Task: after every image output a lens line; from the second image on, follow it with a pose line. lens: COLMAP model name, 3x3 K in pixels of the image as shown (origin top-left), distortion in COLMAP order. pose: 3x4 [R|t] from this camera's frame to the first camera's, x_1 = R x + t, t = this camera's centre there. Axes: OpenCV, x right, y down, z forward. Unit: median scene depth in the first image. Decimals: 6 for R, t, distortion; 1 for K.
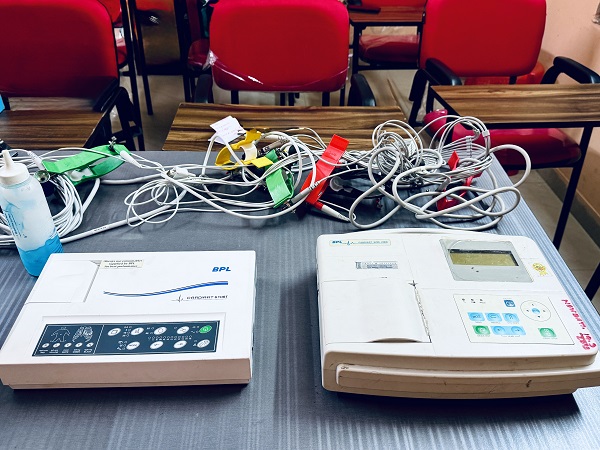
lens RADIAL K [[497.4, 0, 300.0], [0, 497.4, 225.0], [0, 0, 1]] dist [0.111955, -0.214698]
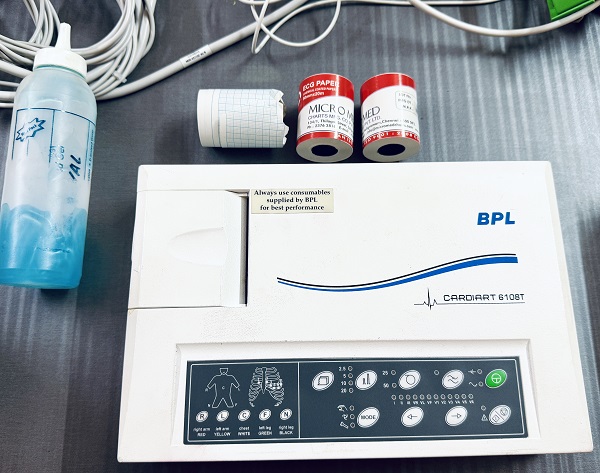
lens RADIAL K [[548.7, 0, 298.2], [0, 548.7, 235.4], [0, 0, 1]] dist [0.128406, -0.002845]
pose [[0.999394, 0.034781, 0.001507, -0.370942], [-0.029281, 0.816344, 0.576823, -0.217686], [0.018832, -0.576518, 0.816868, 0.577927]]
